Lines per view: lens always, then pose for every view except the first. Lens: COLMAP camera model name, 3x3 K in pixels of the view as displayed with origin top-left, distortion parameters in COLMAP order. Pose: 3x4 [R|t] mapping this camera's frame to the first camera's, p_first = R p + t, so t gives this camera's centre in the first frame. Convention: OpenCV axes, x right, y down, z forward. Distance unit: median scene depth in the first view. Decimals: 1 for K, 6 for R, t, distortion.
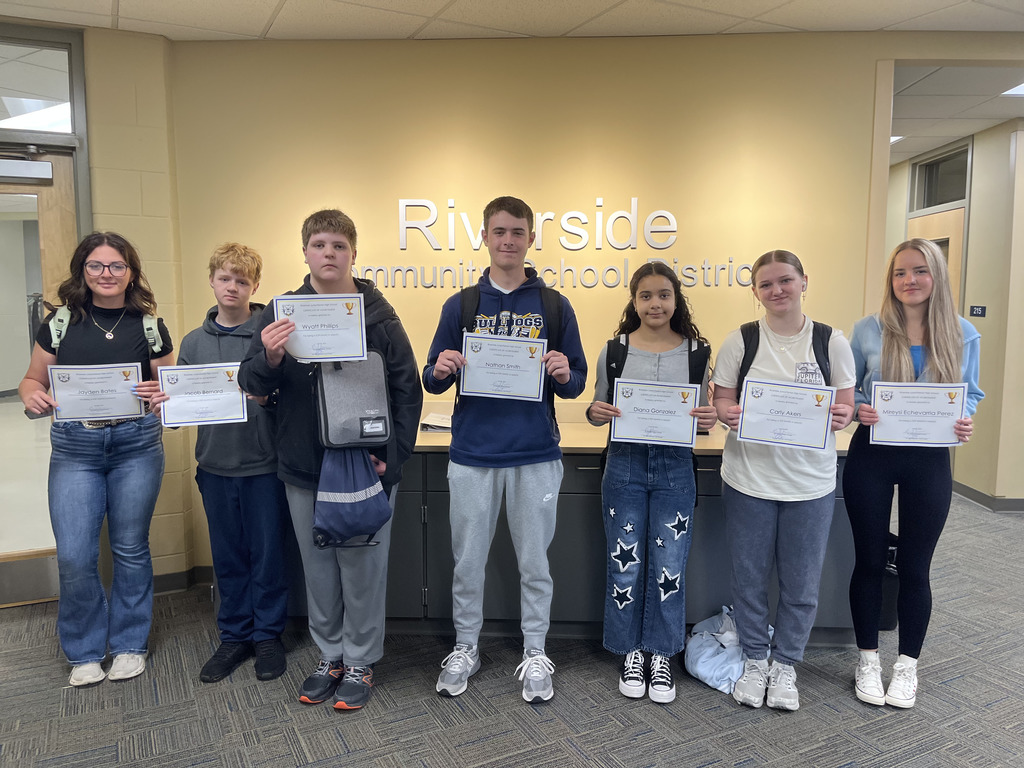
lens RADIAL K [[787.2, 0, 505.1], [0, 787.2, 383.4], [0, 0, 1]] dist [0.012059, -0.019395]
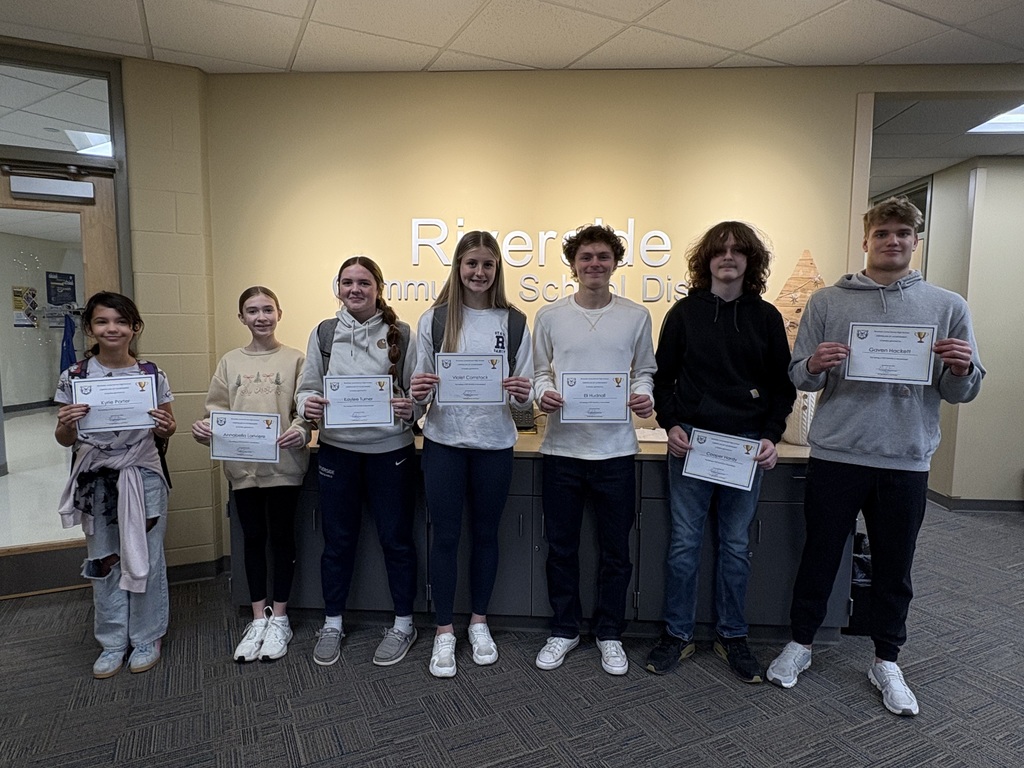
lens RADIAL K [[643.9, 0, 518.0], [0, 643.9, 386.2], [0, 0, 1]] dist [-0.019675, 0.009343]
pose [[0.999907, 0.010485, -0.008713, 0.020831], [-0.010560, 0.999907, -0.008598, 0.000928], [0.008622, 0.008689, 0.999925, 0.131353]]
